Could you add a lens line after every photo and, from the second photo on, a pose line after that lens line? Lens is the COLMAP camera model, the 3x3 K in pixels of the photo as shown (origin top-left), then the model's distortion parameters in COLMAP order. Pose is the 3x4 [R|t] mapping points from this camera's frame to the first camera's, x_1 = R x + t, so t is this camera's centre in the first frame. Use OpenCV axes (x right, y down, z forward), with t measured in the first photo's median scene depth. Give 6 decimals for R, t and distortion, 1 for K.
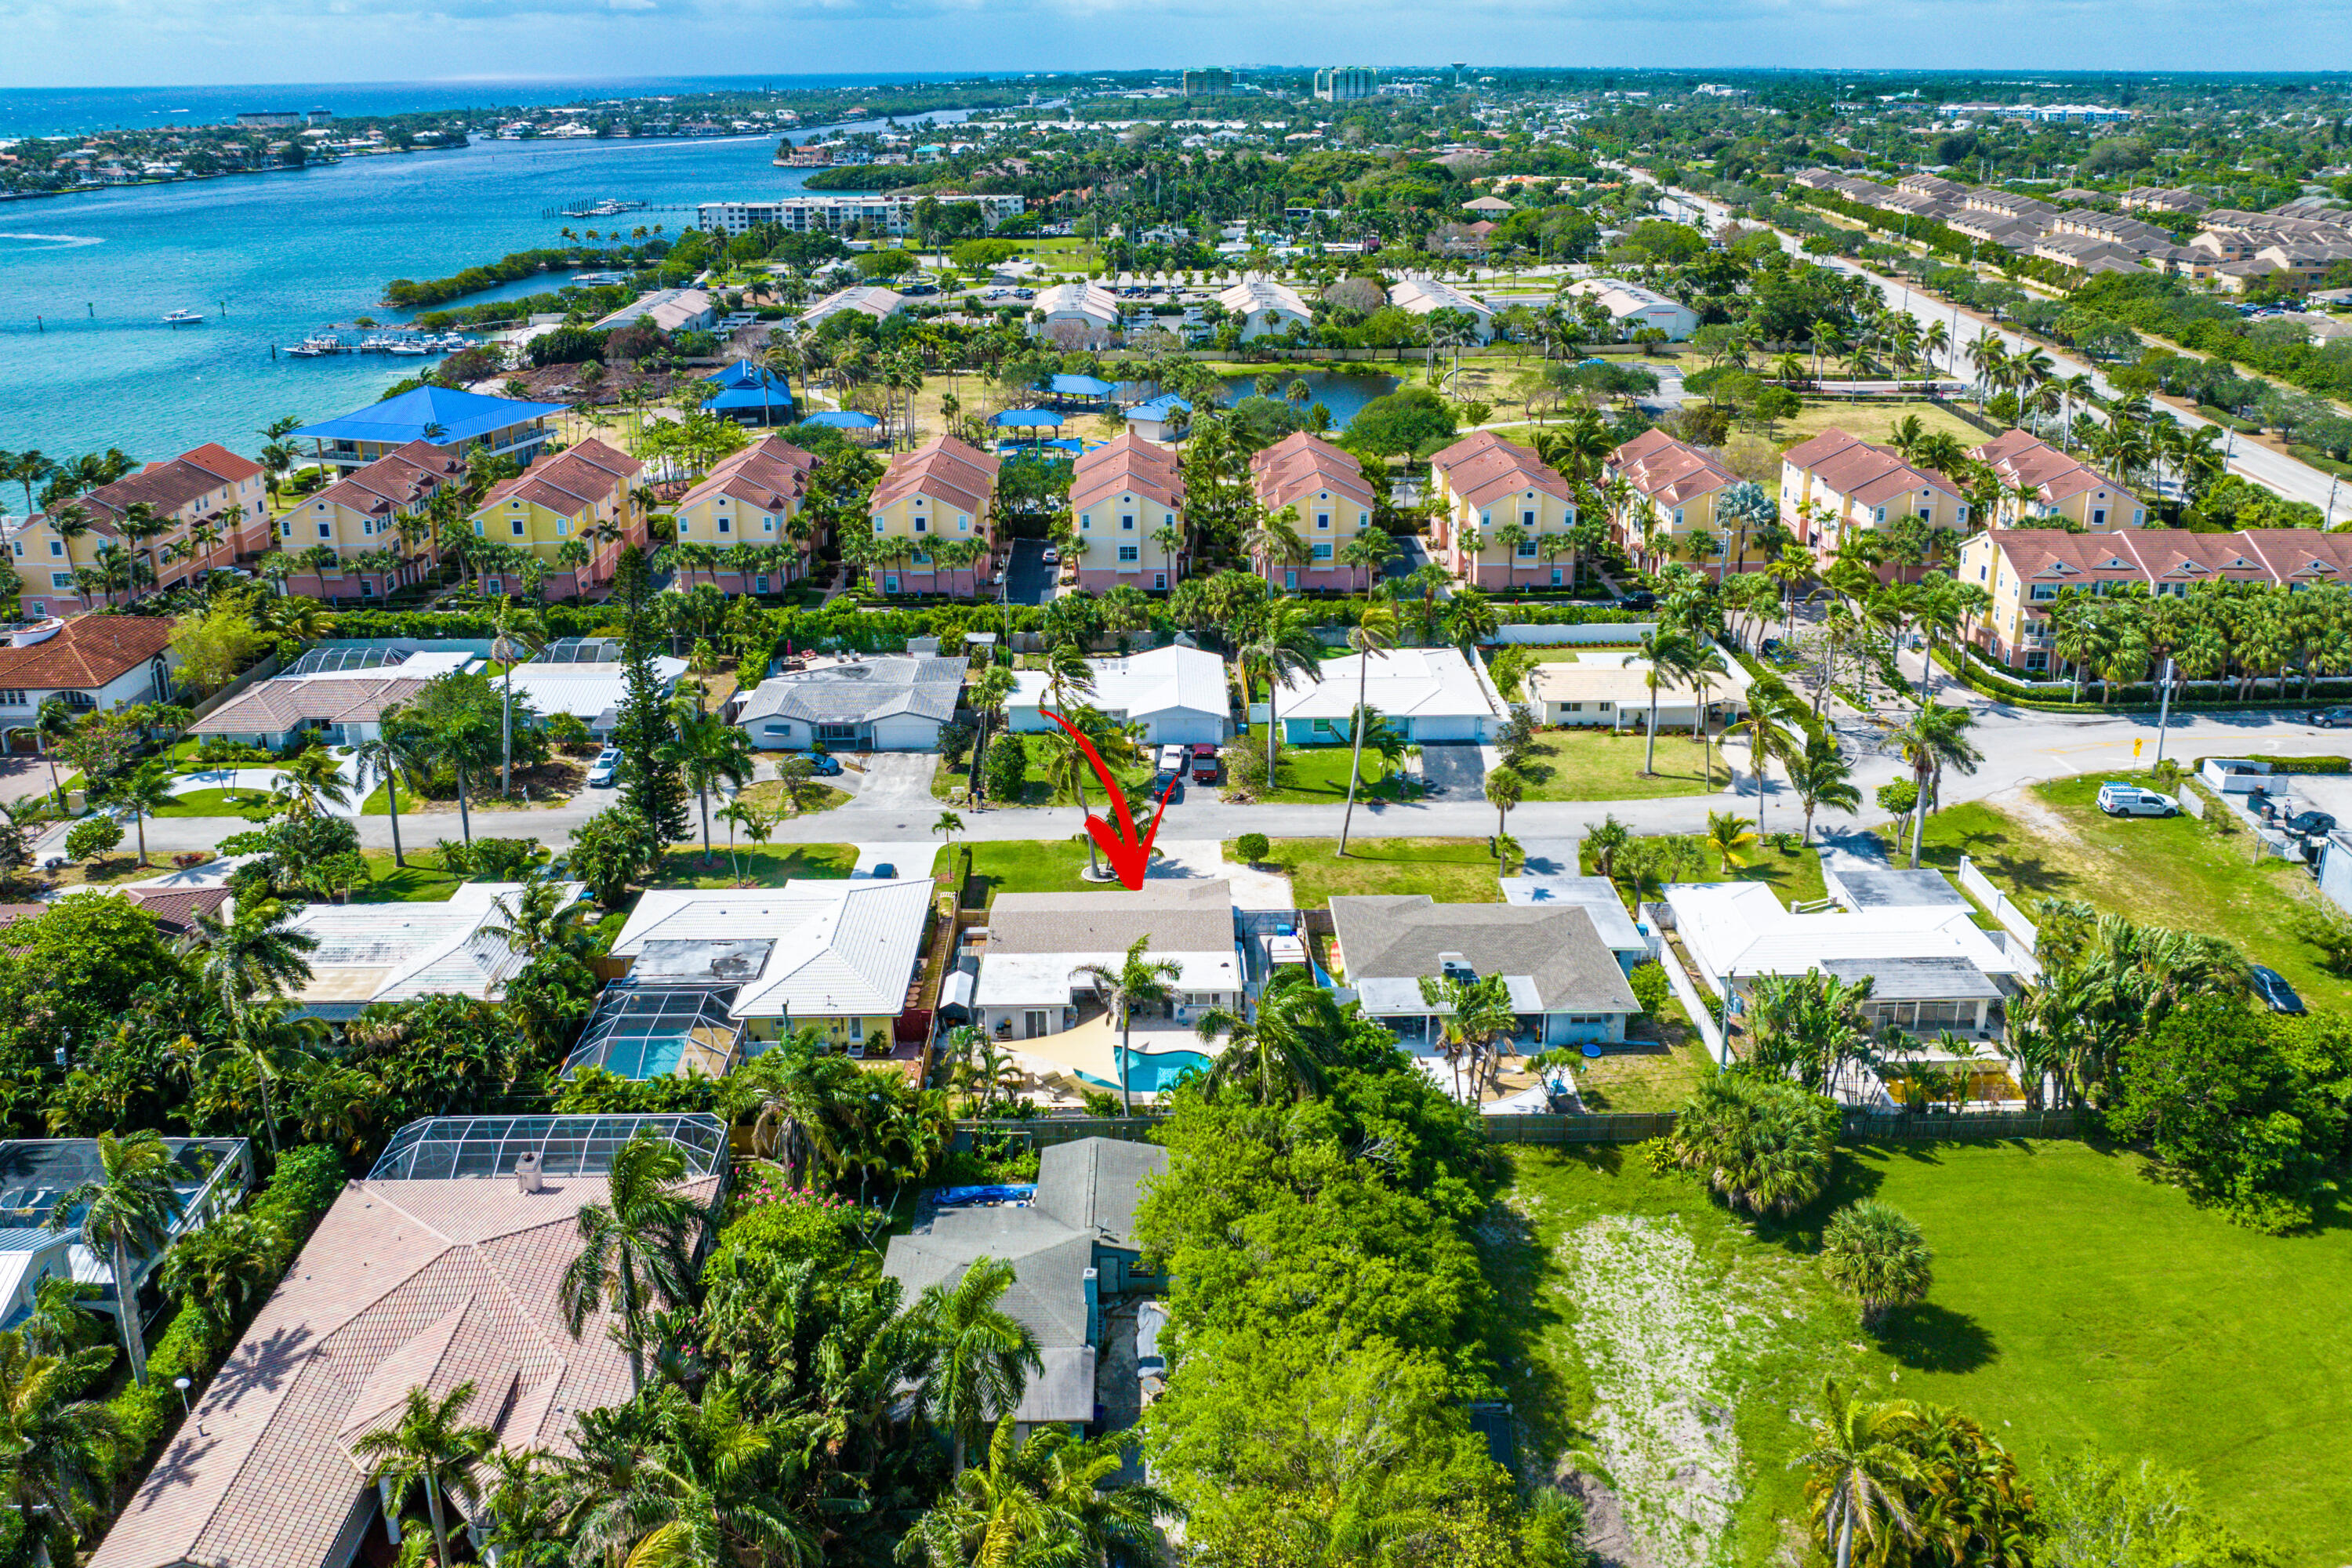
lens RADIAL K [[1686.3, 0, 1191.1], [0, 1686.3, 727.2], [0, 0, 1]] dist [-0.021351, -0.022070]
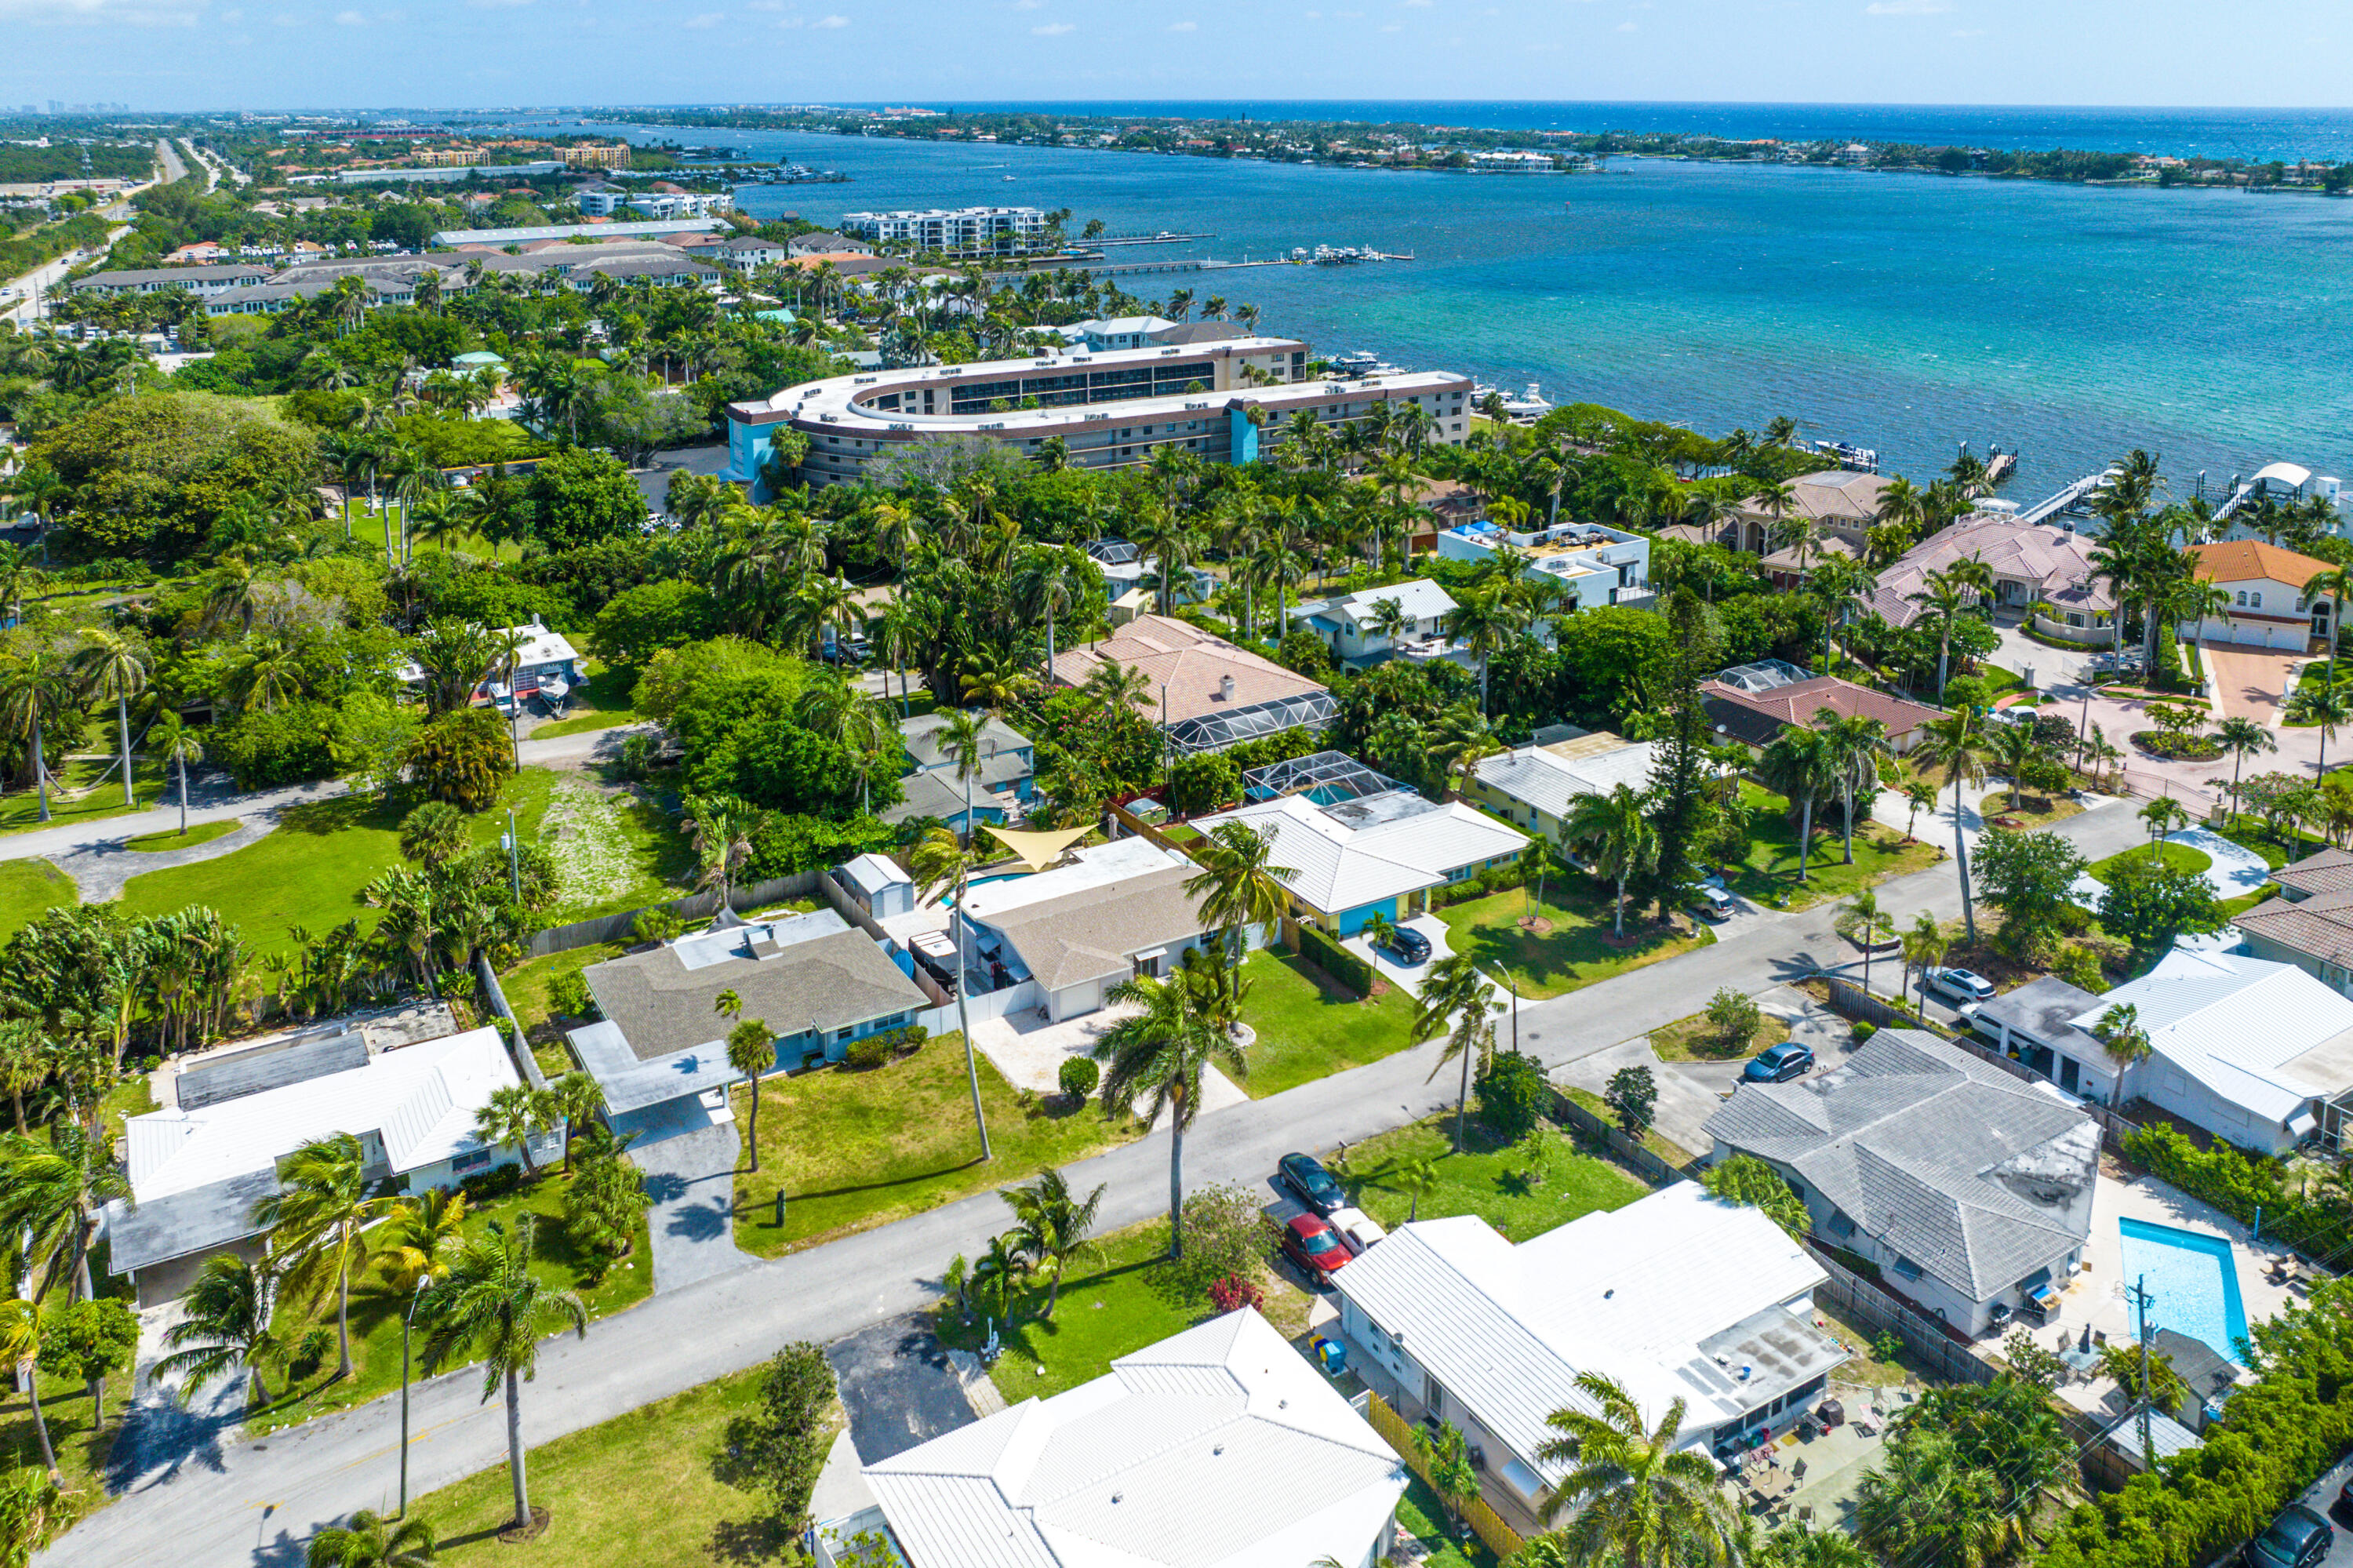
lens RADIAL K [[1725.8, 0, 1168.3], [0, 1725.8, 778.4], [0, 0, 1]] dist [-0.017965, -0.002421]
pose [[-0.873075, 0.187821, -0.449958, 0.231612], [-0.172645, 0.743961, 0.645535, -0.383124], [0.455997, 0.641284, -0.617108, 0.995473]]
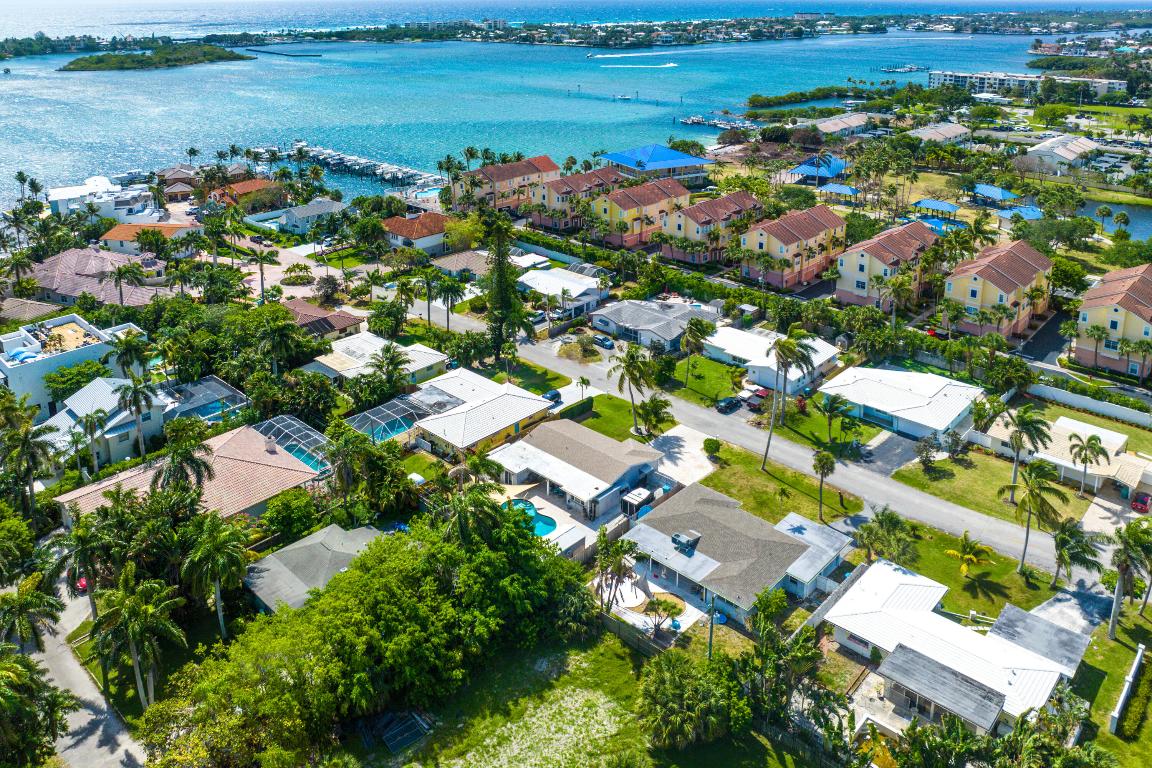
lens RADIAL K [[825.9, 0, 583.4], [0, 825.9, 356.2], [0, 0, 1]] dist [-0.021351, -0.022070]
pose [[0.716314, 0.285830, -0.636550, 0.336850], [-0.258533, 0.956042, 0.138363, -0.077710], [0.648117, 0.065458, 0.758723, 0.155846]]
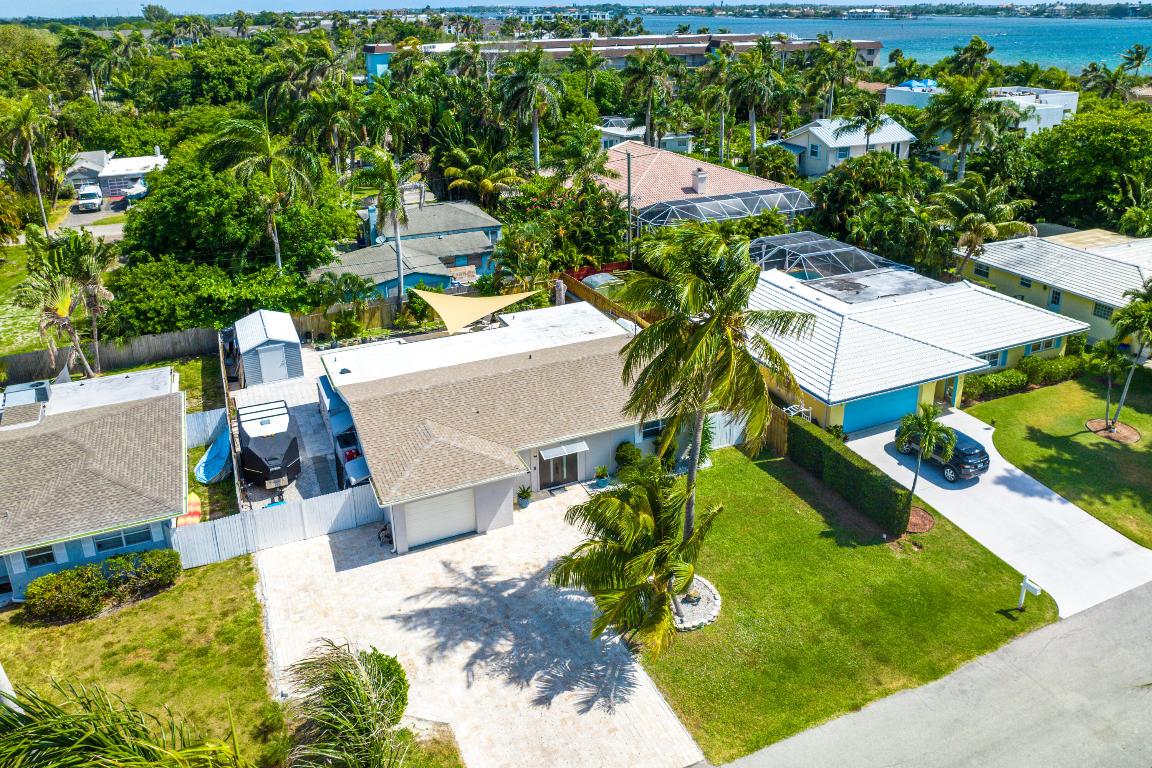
lens RADIAL K [[825.9, 0, 583.4], [0, 825.9, 356.2], [0, 0, 1]] dist [-0.021351, -0.022070]
pose [[-0.922526, 0.159841, -0.351278, 0.030950], [-0.130480, 0.727427, 0.673665, -0.083616], [0.363208, 0.667308, -0.650215, 0.764716]]
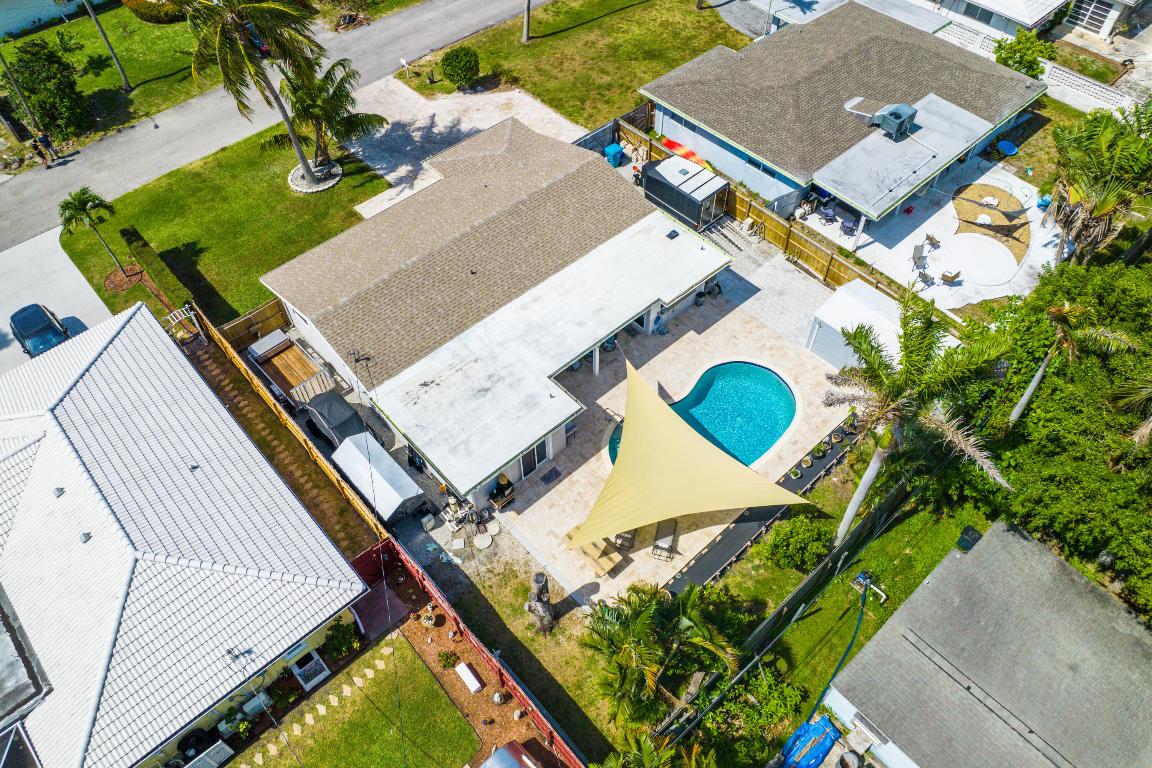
lens RADIAL K [[797.4, 0, 578.1], [0, 797.4, 392.9], [0, 0, 1]] dist [-0.033180, -0.004363]
pose [[0.757337, -0.525489, 0.387689, -0.105759], [0.246942, 0.780054, 0.574922, -0.007169], [-0.604534, -0.339673, 0.720529, 0.448324]]
